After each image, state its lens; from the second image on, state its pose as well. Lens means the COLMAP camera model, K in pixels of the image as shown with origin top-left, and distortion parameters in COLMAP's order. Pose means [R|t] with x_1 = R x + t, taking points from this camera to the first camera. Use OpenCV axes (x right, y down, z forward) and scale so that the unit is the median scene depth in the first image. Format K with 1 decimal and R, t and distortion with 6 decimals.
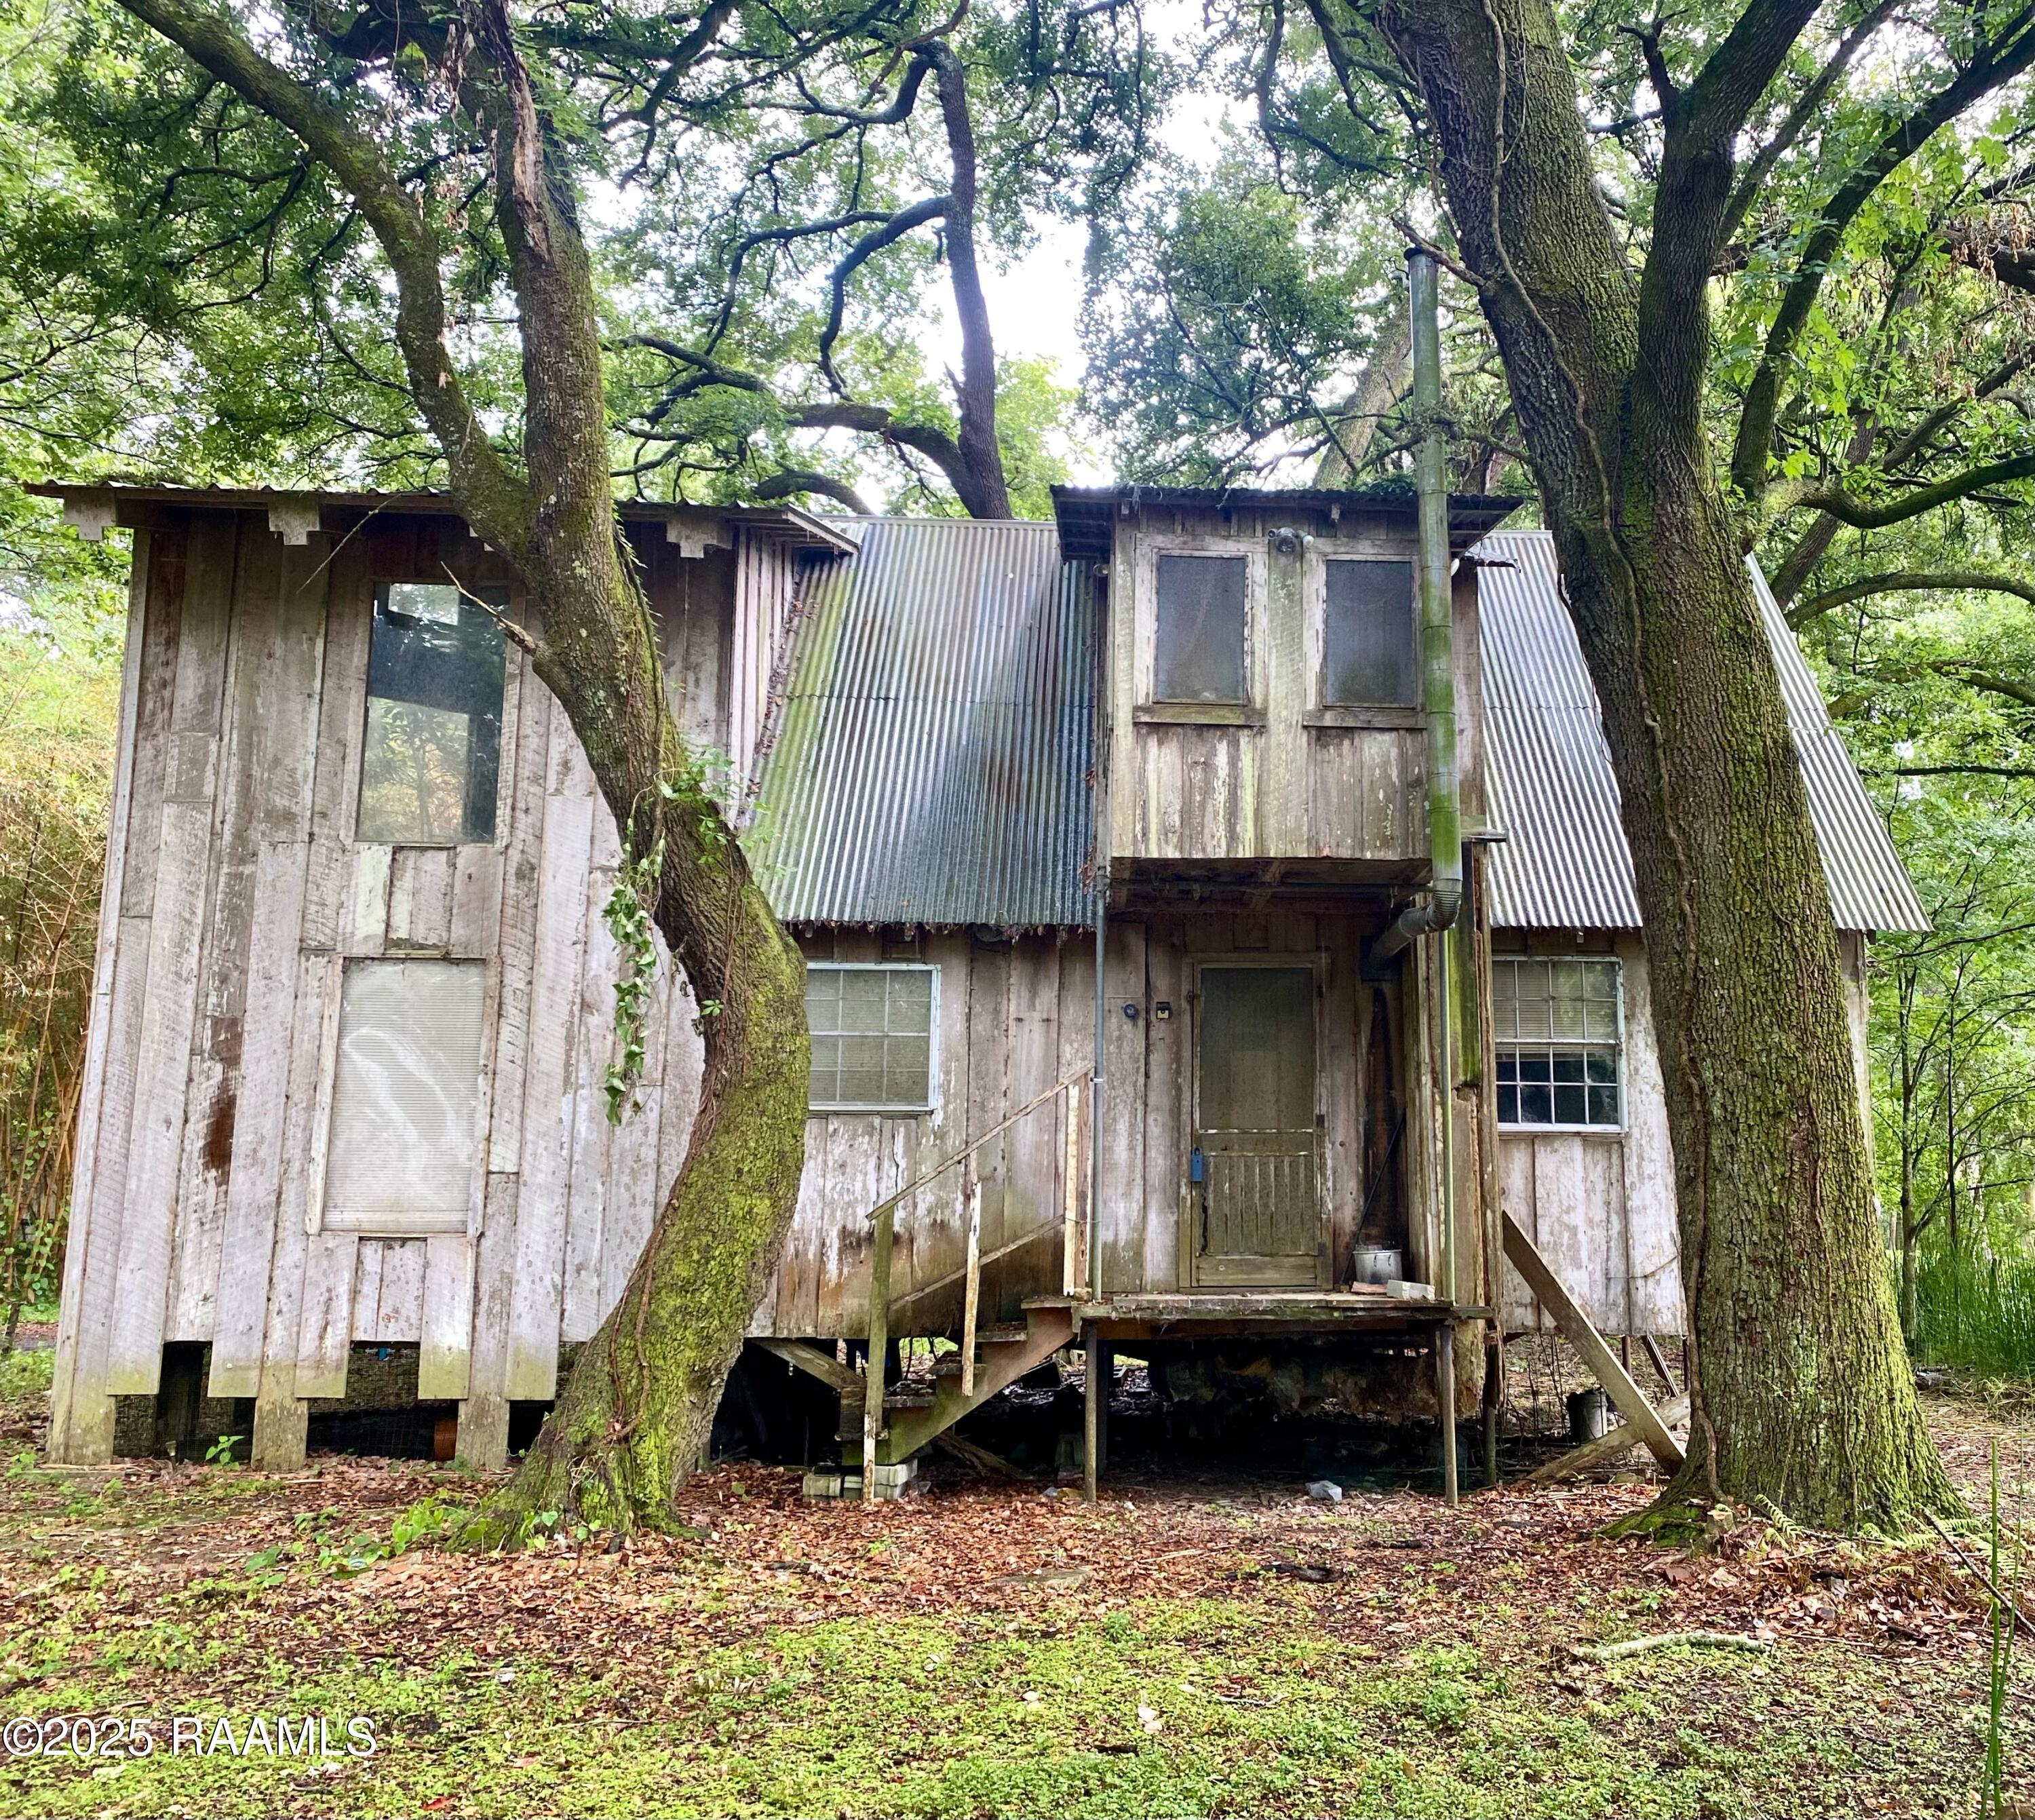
lens RADIAL K [[1780.3, 0, 1290.7], [0, 1780.3, 906.6], [0, 0, 1]] dist [0.144630, -0.223218]
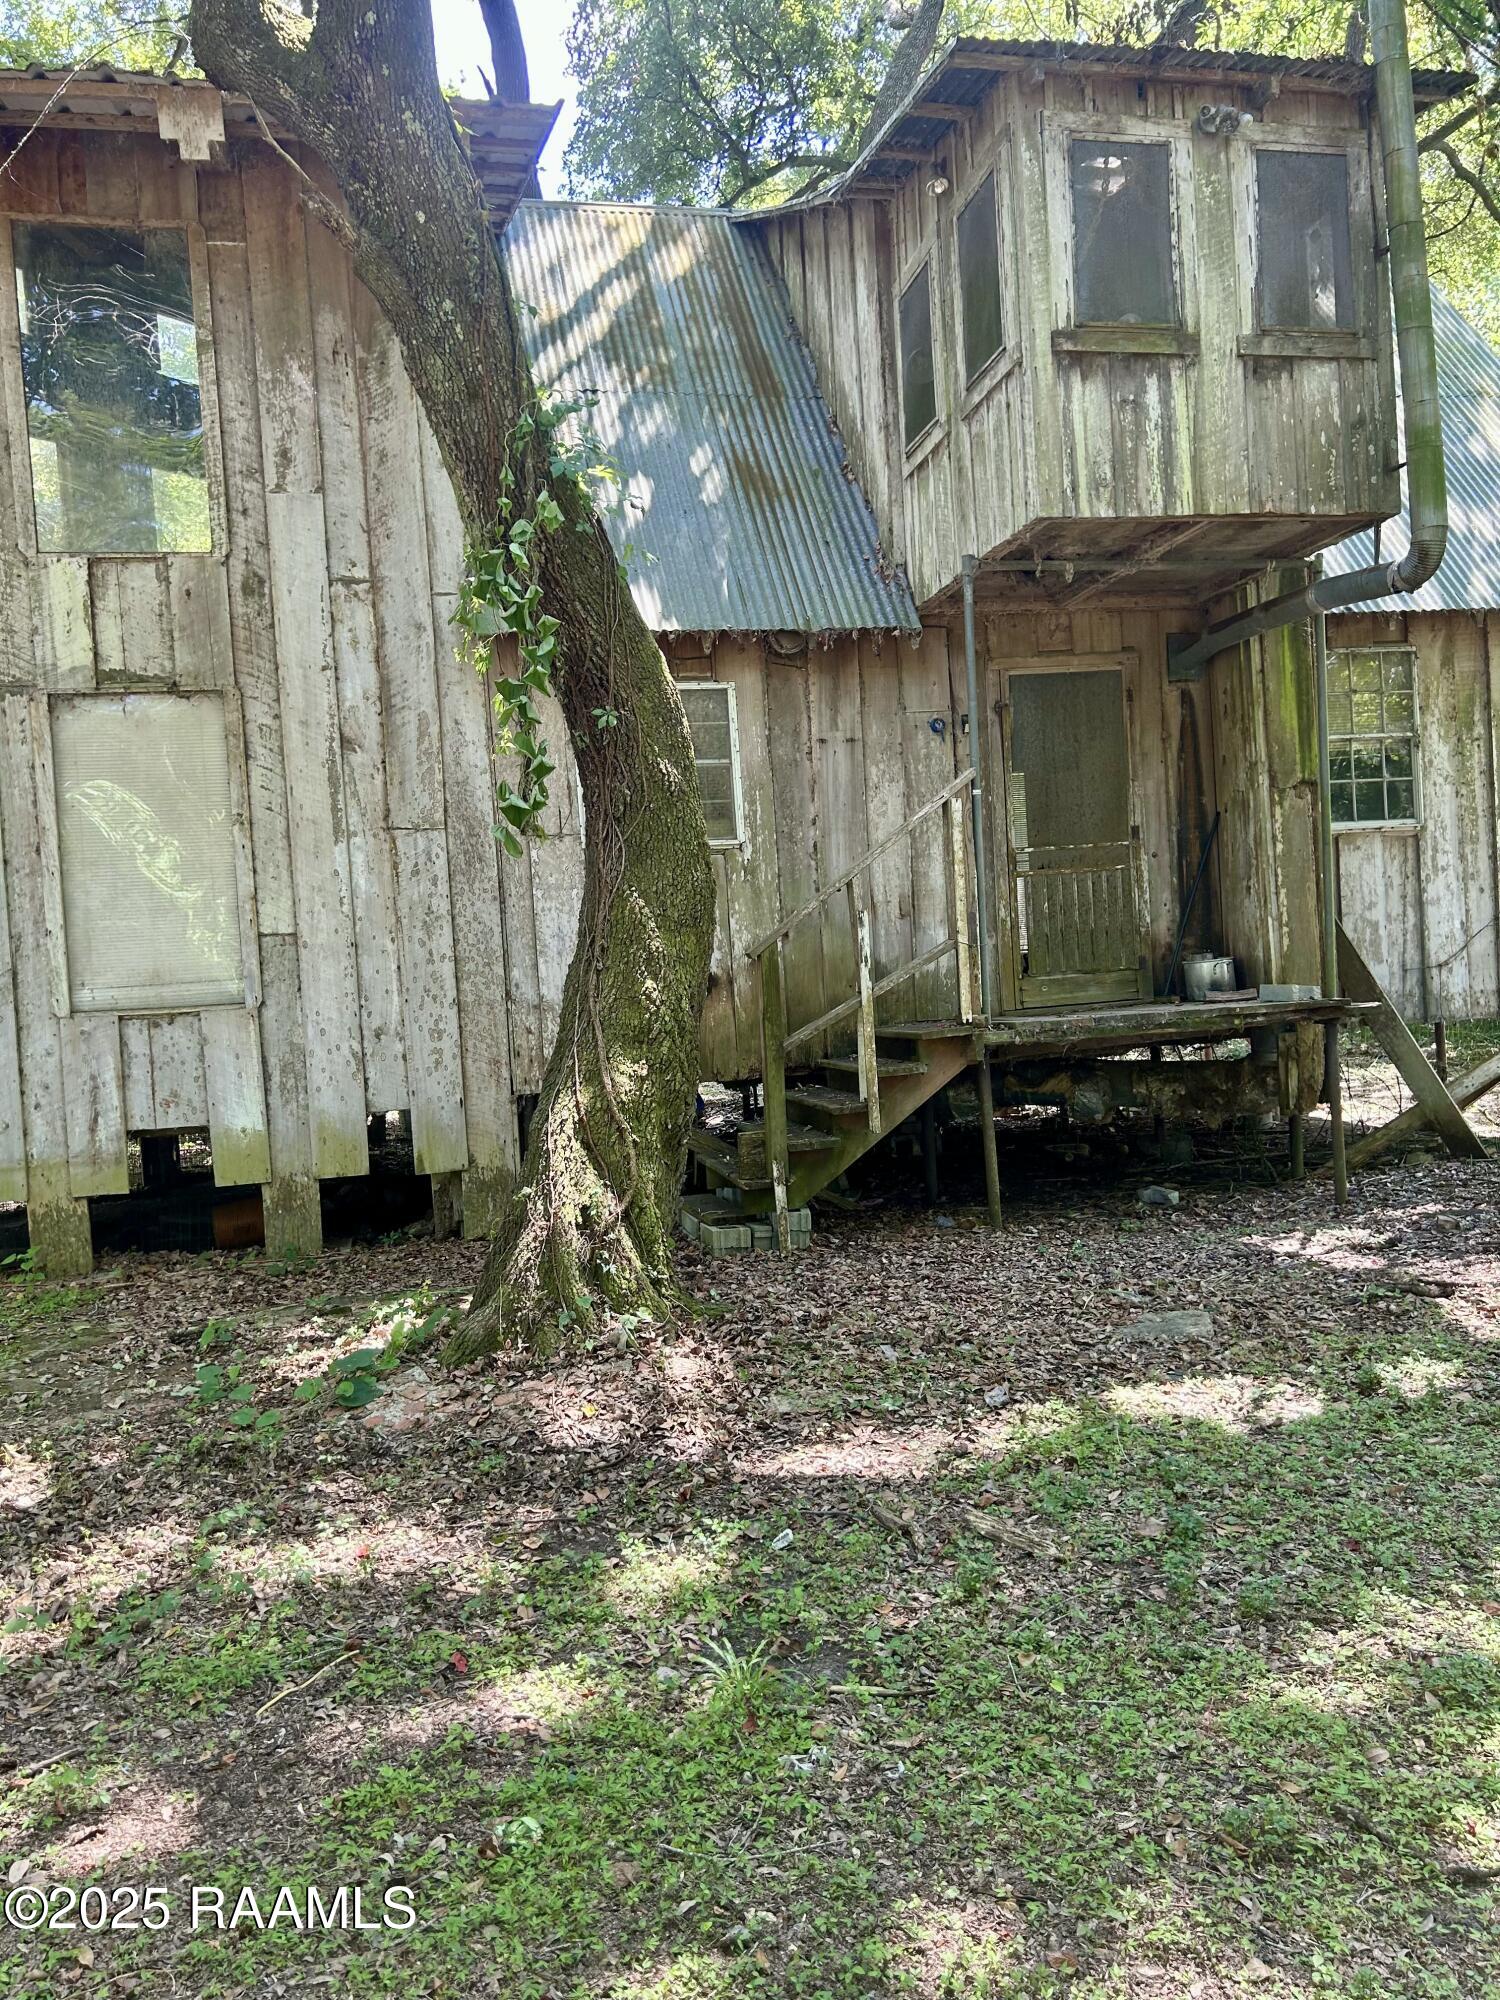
lens RADIAL K [[1423.3, 0, 751.3], [0, 1423.3, 998.8], [0, 0, 1]] dist [0.042167, -0.033553]
pose [[0.985430, -0.072312, 0.153943, -0.318216], [0.042658, 0.981268, 0.187867, 0.056351], [-0.164645, -0.178563, 0.970055, 0.281155]]
